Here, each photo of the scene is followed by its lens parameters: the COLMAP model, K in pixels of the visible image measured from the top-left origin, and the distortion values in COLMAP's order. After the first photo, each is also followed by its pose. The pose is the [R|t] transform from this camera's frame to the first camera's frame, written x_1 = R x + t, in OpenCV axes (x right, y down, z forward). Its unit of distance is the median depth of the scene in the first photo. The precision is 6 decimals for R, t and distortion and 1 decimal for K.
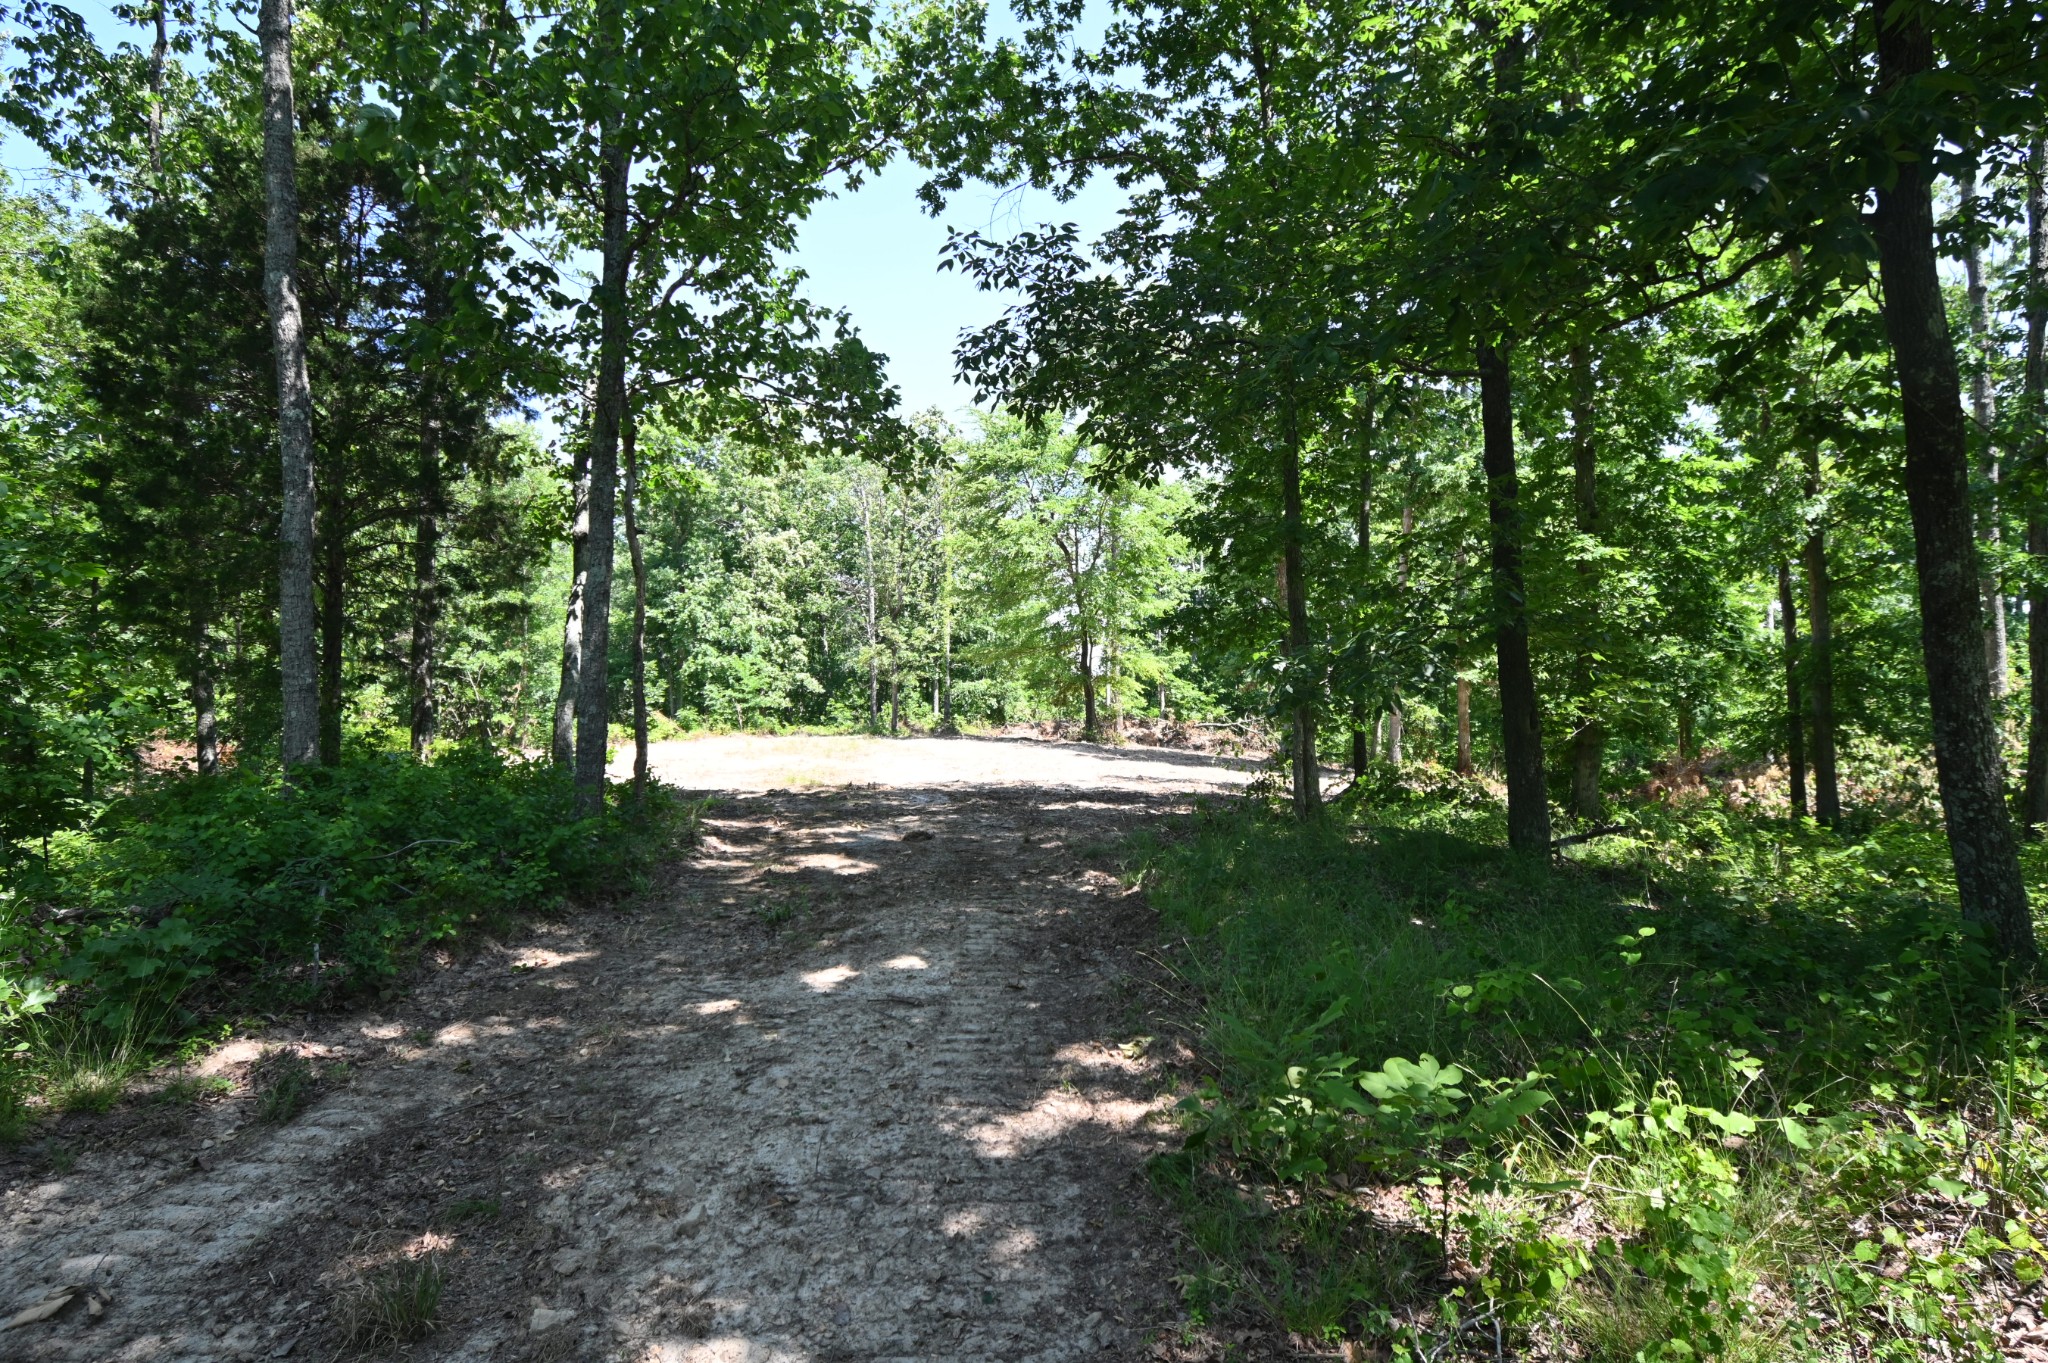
lens RADIAL K [[1149.4, 0, 1034.3], [0, 1149.4, 675.1], [0, 0, 1]] dist [-0.003493, -0.001088]
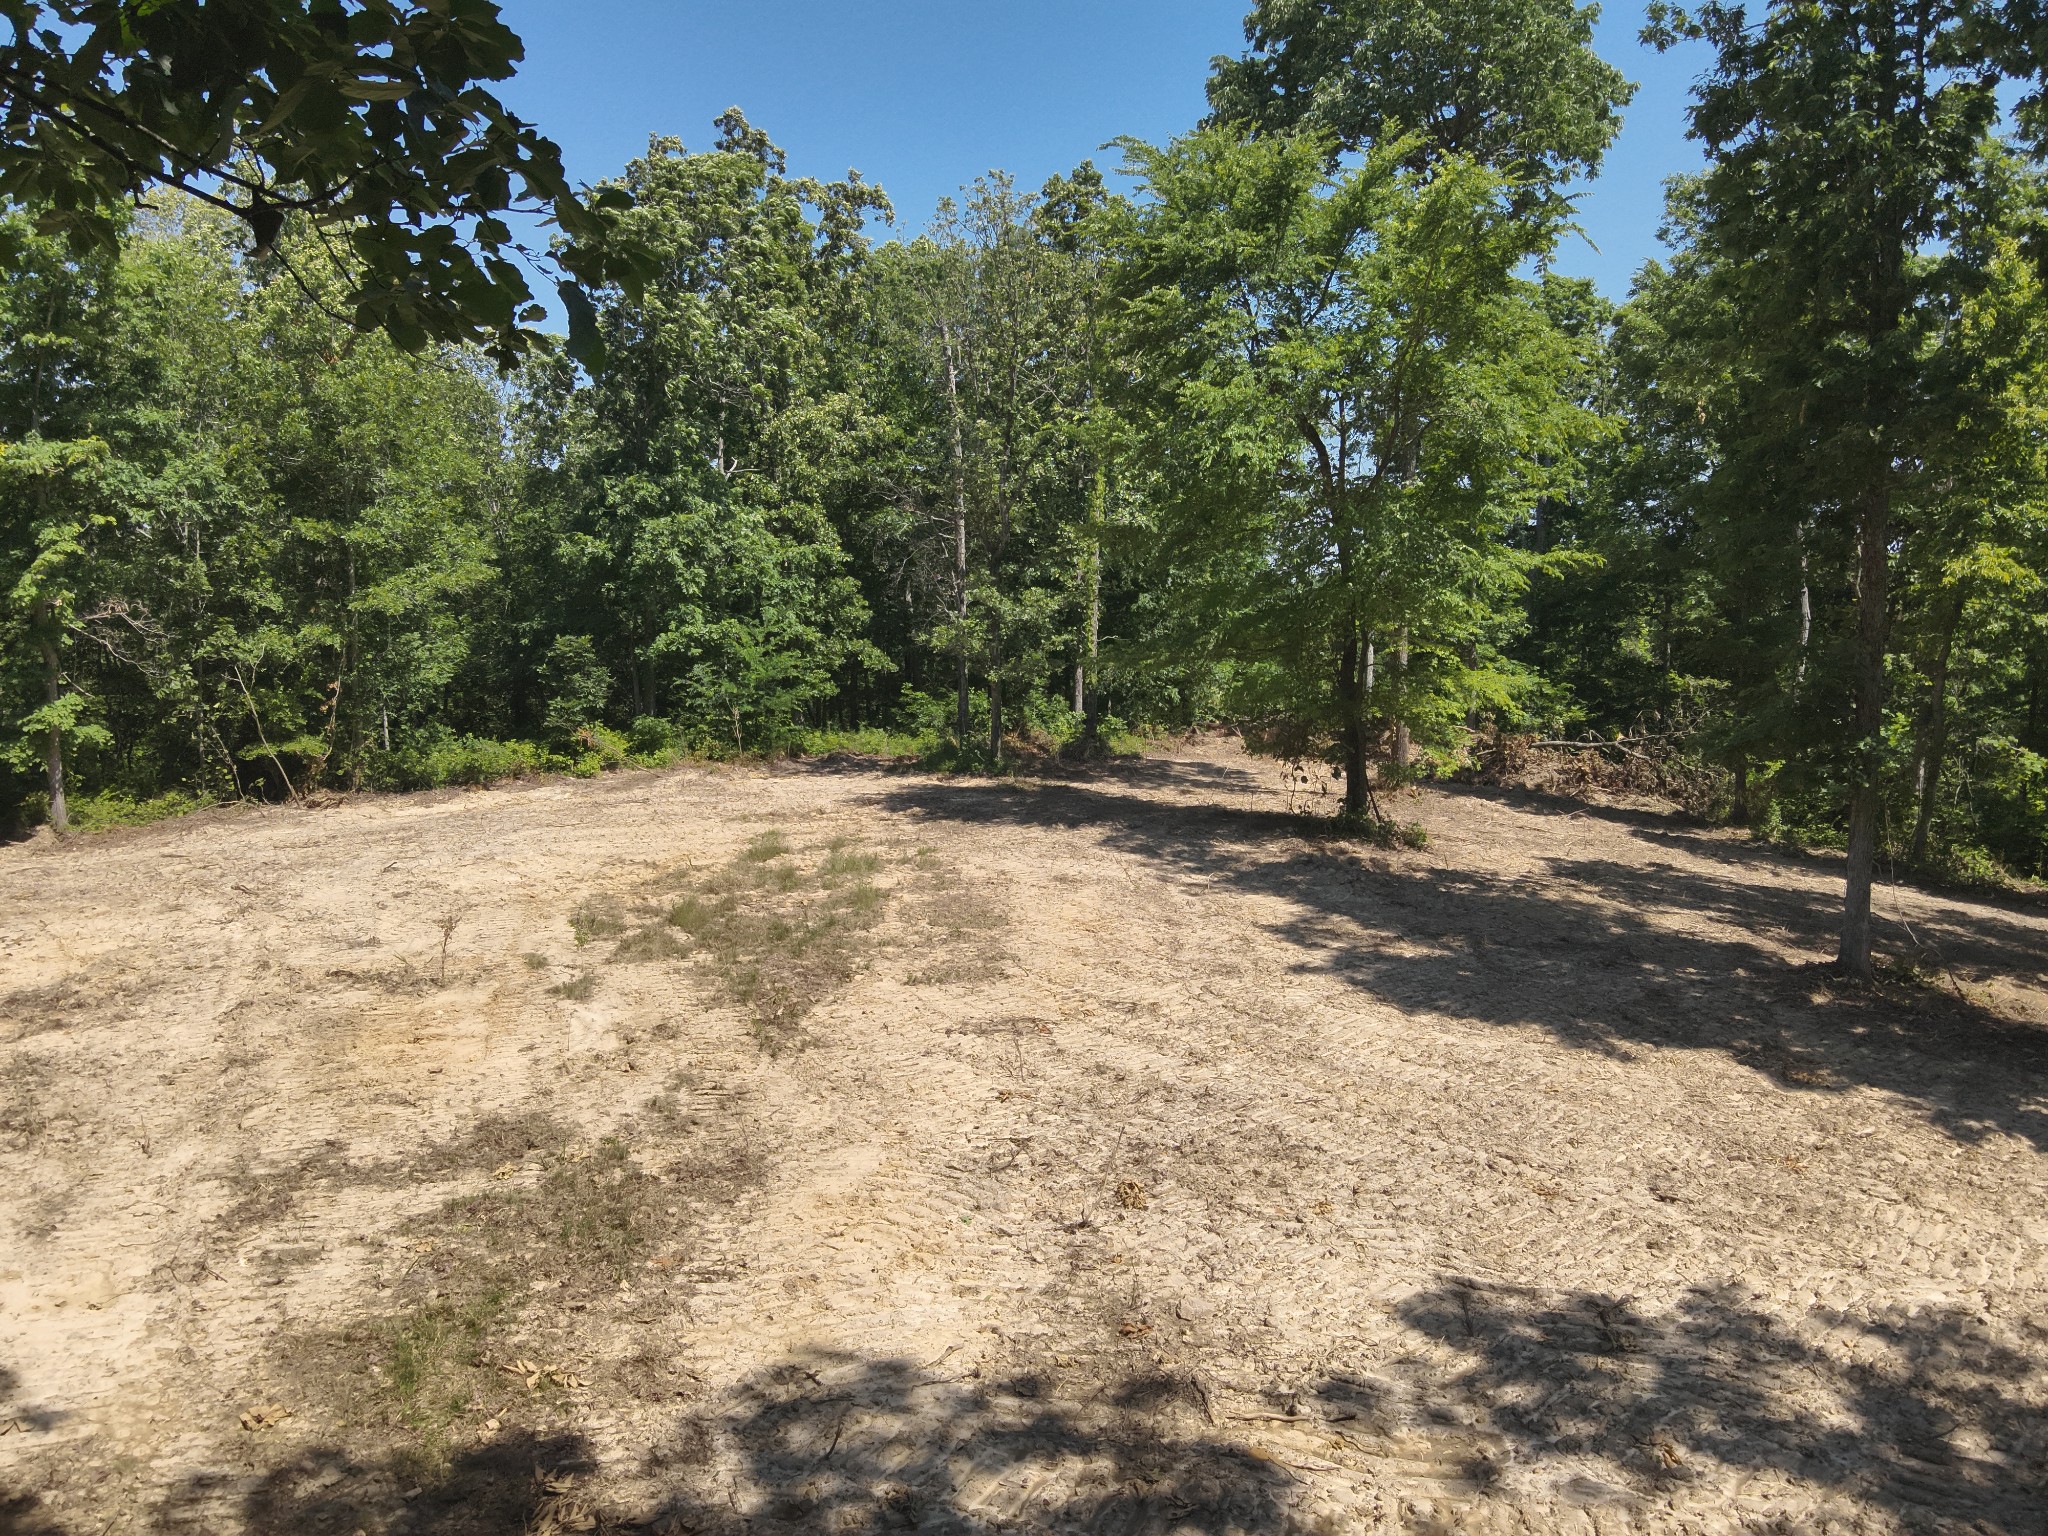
lens RADIAL K [[1468.1, 0, 1024.0], [0, 1468.1, 768.0], [0, 0, 1]] dist [0.078108, -0.183105]
pose [[0.989258, 0.026835, -0.143697, -0.002548], [-0.007539, 0.991064, 0.133175, -0.042318], [0.145987, -0.130661, 0.980620, 0.266019]]
